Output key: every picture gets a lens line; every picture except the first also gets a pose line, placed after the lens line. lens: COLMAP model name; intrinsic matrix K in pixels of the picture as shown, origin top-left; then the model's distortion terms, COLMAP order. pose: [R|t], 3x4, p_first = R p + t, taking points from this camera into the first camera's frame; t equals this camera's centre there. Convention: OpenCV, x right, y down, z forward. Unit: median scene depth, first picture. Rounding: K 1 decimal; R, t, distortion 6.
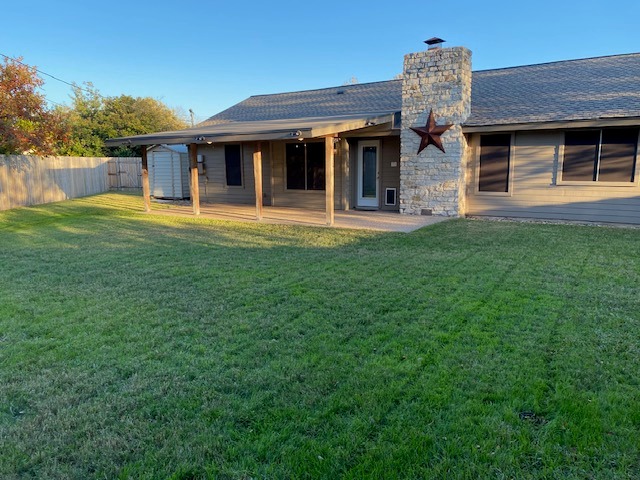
lens RADIAL K [[495.9, 0, 320.0], [0, 495.9, 240.0], [0, 0, 1]] dist [0.000643, 0.001822]
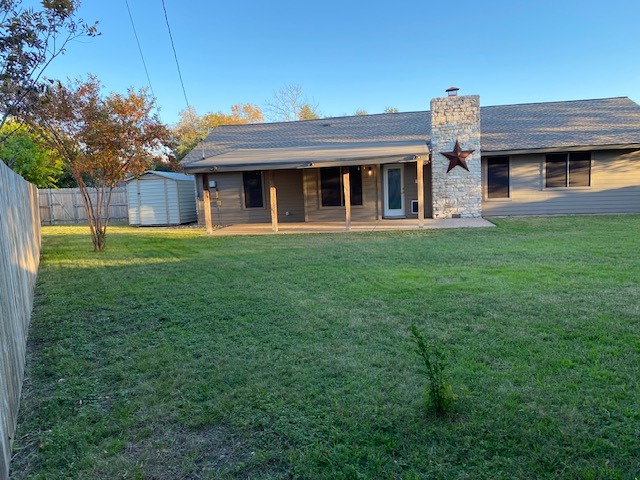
lens RADIAL K [[495.9, 0, 320.0], [0, 495.9, 240.0], [0, 0, 1]] dist [0.000643, 0.001822]
pose [[0.913267, -0.081285, 0.399170, -0.671330], [0.100758, 0.994517, -0.028007, 0.009032], [-0.394705, 0.065798, 0.916449, -0.071025]]
